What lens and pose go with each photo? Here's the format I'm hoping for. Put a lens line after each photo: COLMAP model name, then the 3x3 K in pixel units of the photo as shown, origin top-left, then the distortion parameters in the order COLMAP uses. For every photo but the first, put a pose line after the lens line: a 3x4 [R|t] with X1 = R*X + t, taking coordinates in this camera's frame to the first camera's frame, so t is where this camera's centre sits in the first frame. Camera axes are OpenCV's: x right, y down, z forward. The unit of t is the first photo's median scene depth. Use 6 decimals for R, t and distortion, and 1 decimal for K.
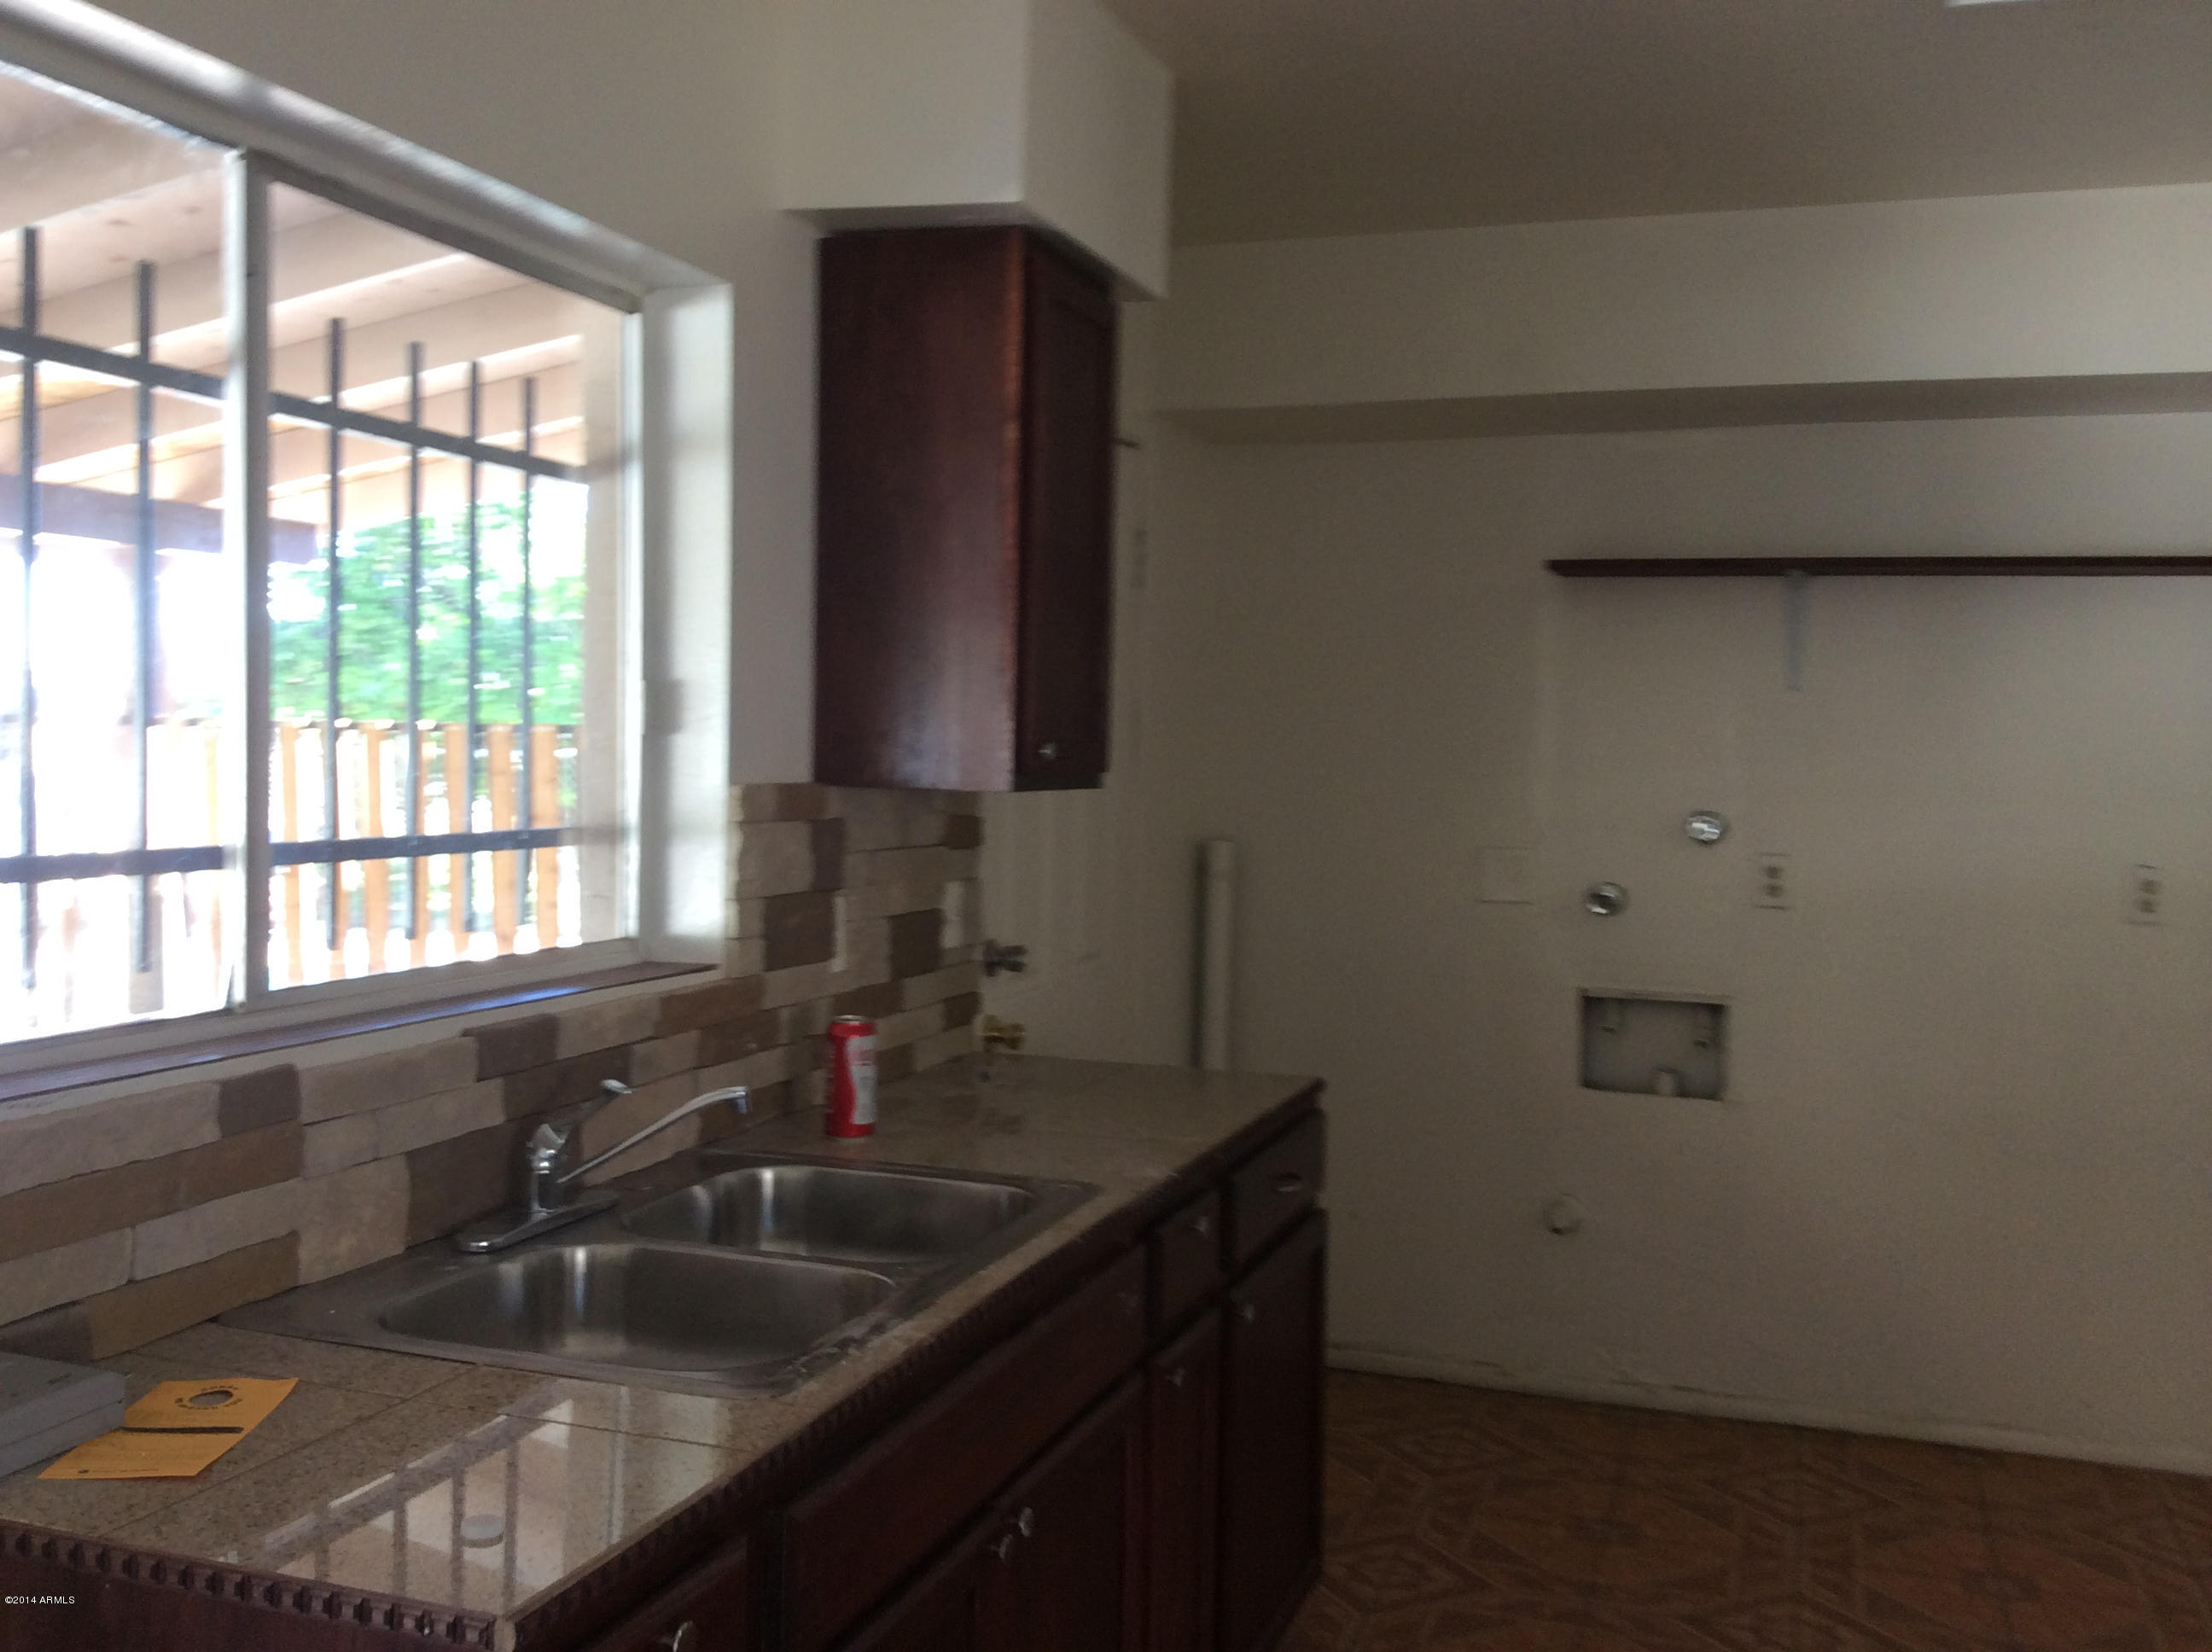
lens RADIAL K [[1998.6, 0, 1066.9], [0, 1998.6, 805.2], [0, 0, 1]] dist [0.140729, -0.301219]
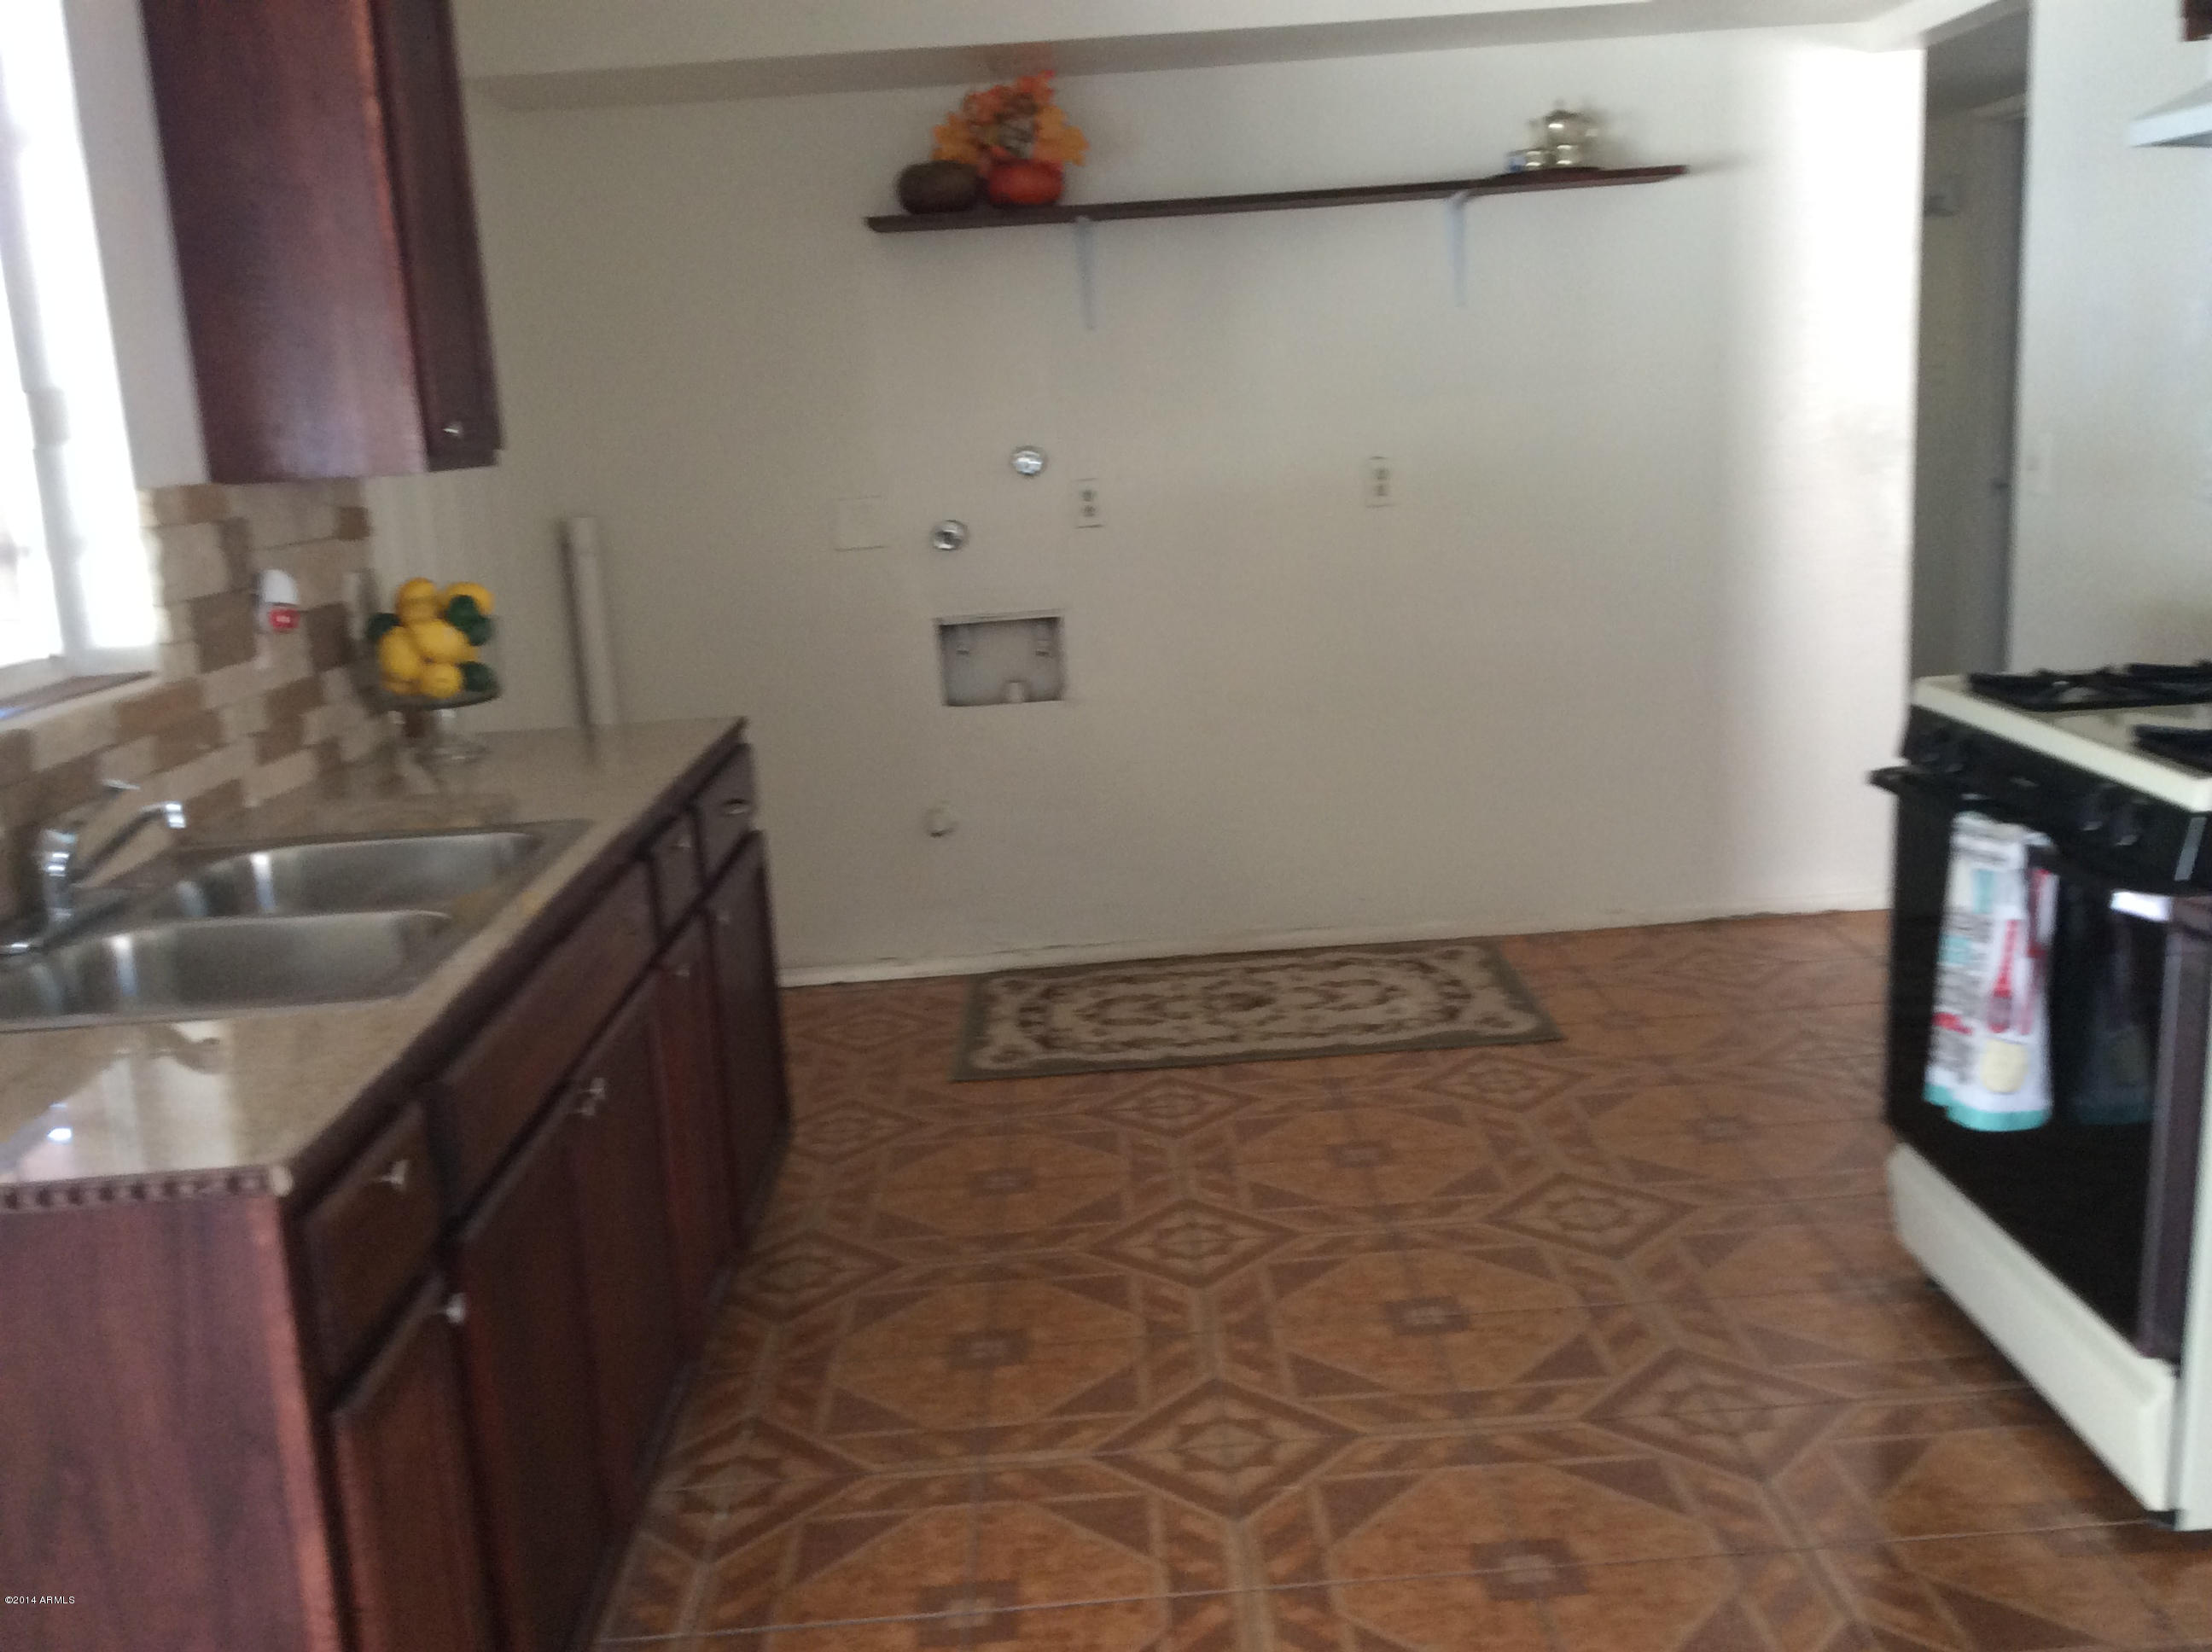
lens RADIAL K [[1998.6, 0, 1066.9], [0, 1998.6, 805.2], [0, 0, 1]] dist [0.140729, -0.301219]
pose [[0.934185, -0.146327, 0.325403, -0.081300], [0.093155, 0.980428, 0.173444, 0.010554], [-0.344414, -0.131716, 0.929532, -0.102396]]
